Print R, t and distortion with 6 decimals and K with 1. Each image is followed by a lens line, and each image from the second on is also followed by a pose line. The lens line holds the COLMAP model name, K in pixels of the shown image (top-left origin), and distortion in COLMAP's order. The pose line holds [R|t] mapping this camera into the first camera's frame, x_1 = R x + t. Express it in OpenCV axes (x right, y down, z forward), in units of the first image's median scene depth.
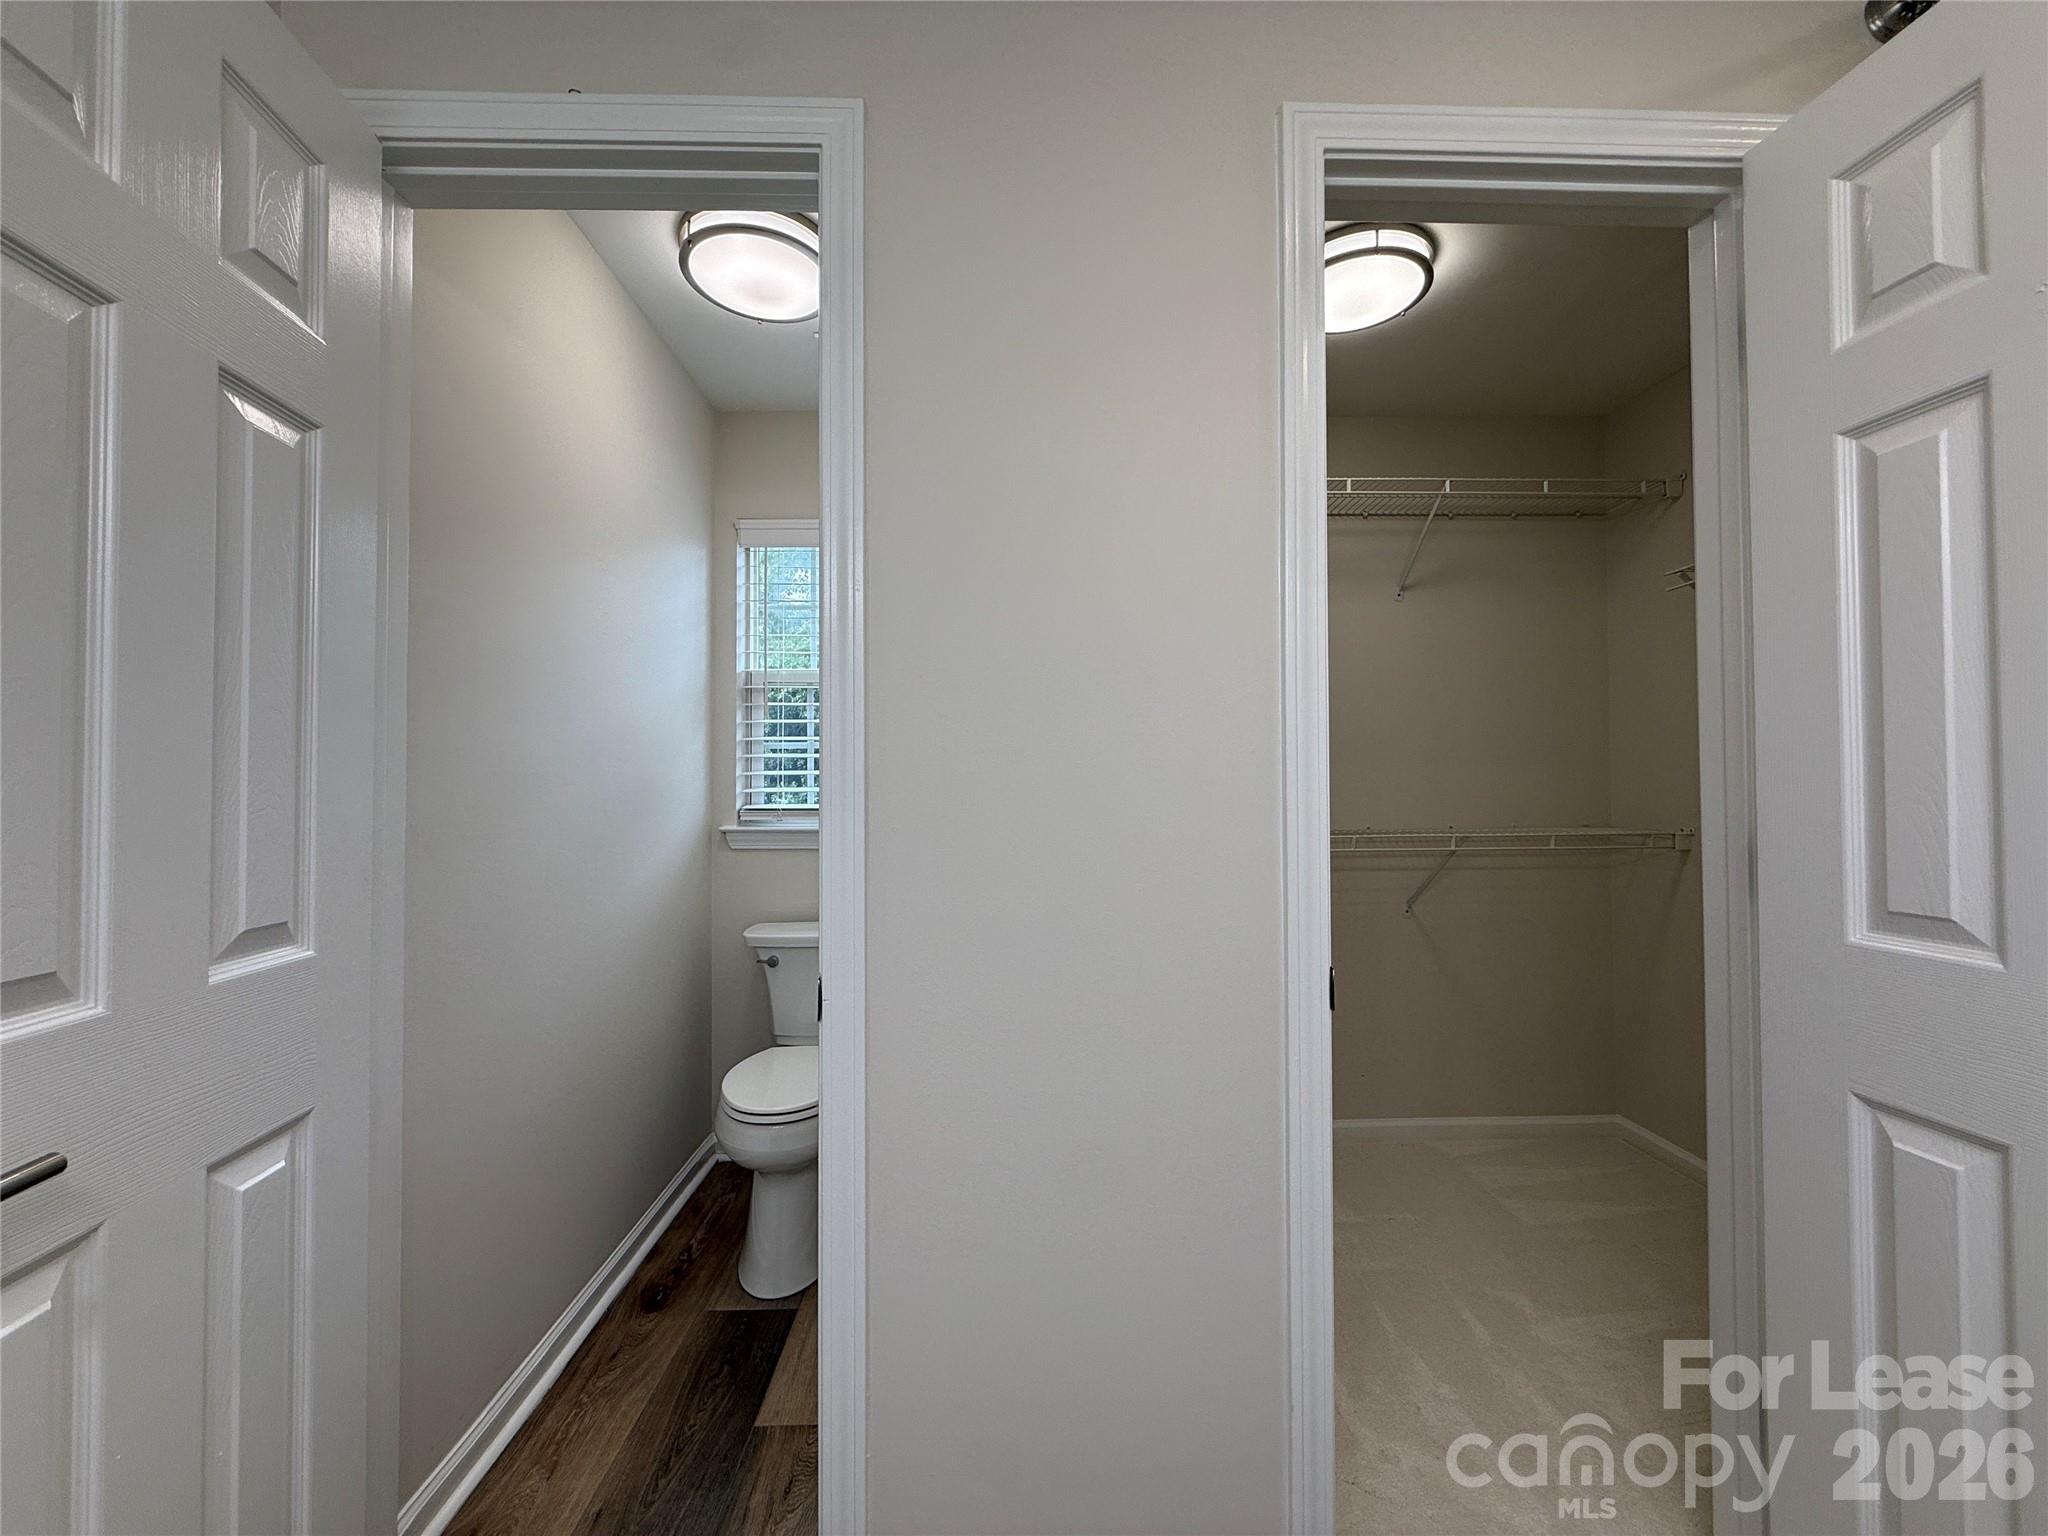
lens RADIAL K [[809.3, 0, 1018.4], [0, 809.3, 764.3], [0, 0, 1]] dist [-0.002759, -0.000212]
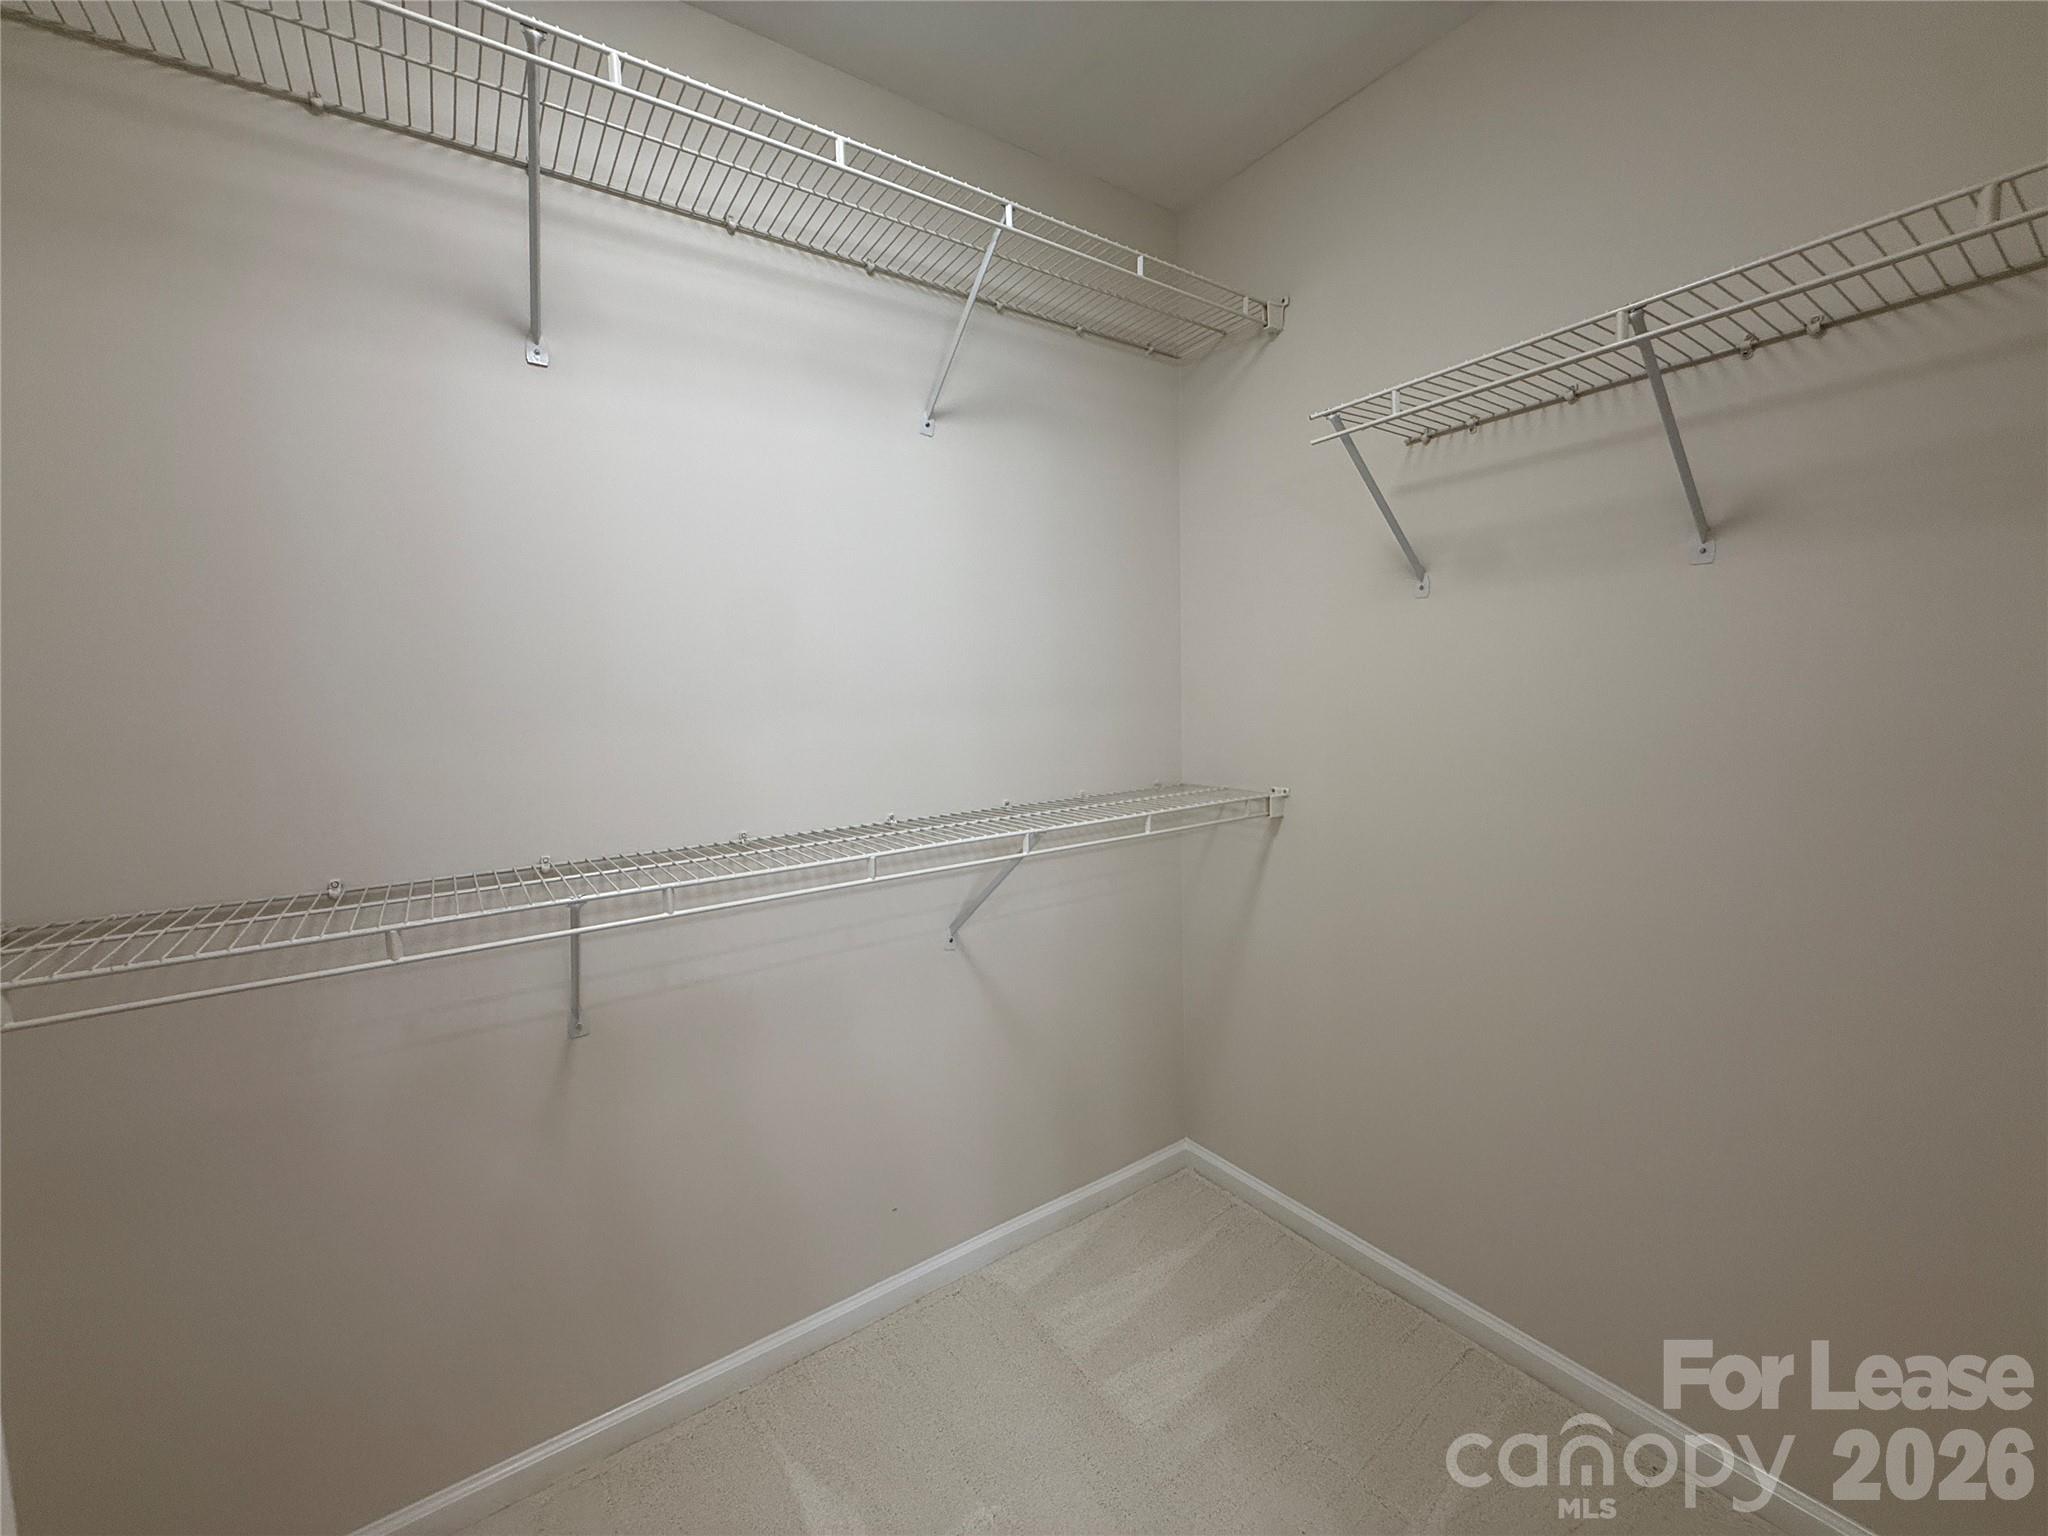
lens RADIAL K [[809.3, 0, 1019.6], [0, 809.3, 770.6], [0, 0, 1]] dist [-0.002759, -0.000212]
pose [[0.830782, -0.073336, 0.551745, 0.181842], [0.012260, 0.993452, 0.113586, -0.024772], [-0.556462, -0.087601, 0.826242, 0.452687]]
